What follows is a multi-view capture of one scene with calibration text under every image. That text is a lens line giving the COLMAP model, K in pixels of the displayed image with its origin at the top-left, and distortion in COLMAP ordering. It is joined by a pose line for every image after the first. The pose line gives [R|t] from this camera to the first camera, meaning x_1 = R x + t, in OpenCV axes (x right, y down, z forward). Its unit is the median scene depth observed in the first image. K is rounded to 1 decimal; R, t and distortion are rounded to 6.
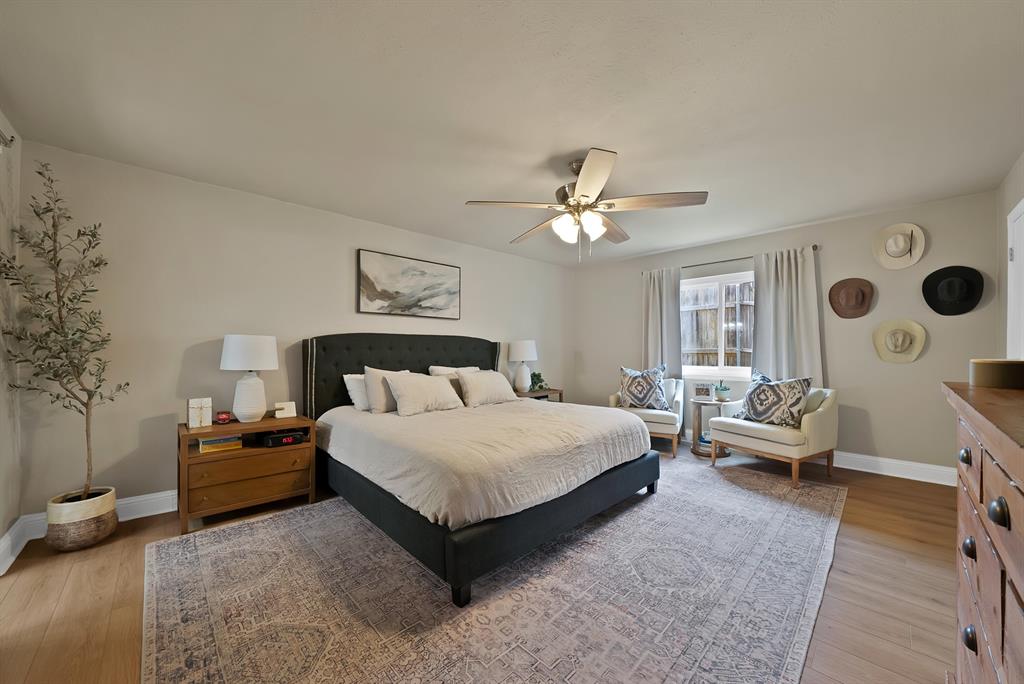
lens RADIAL K [[374.3, 0, 513.7], [0, 374.3, 346.9], [0, 0, 1]] dist [-0.020979, 0.001899]
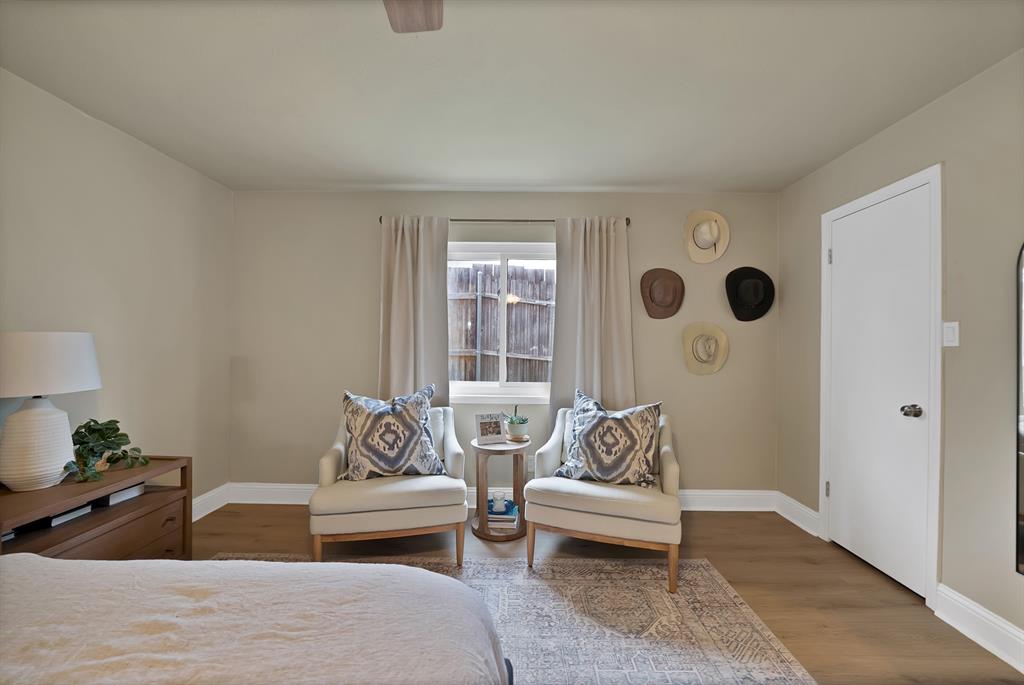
lens RADIAL K [[380.3, 0, 516.0], [0, 380.3, 343.6], [0, 0, 1]] dist [-0.009302, -0.000043]
pose [[0.696633, 0.011595, 0.717334, 0.102198], [-0.014138, 0.999897, -0.002432, -0.015650], [-0.717288, -0.008447, 0.696725, 0.584504]]
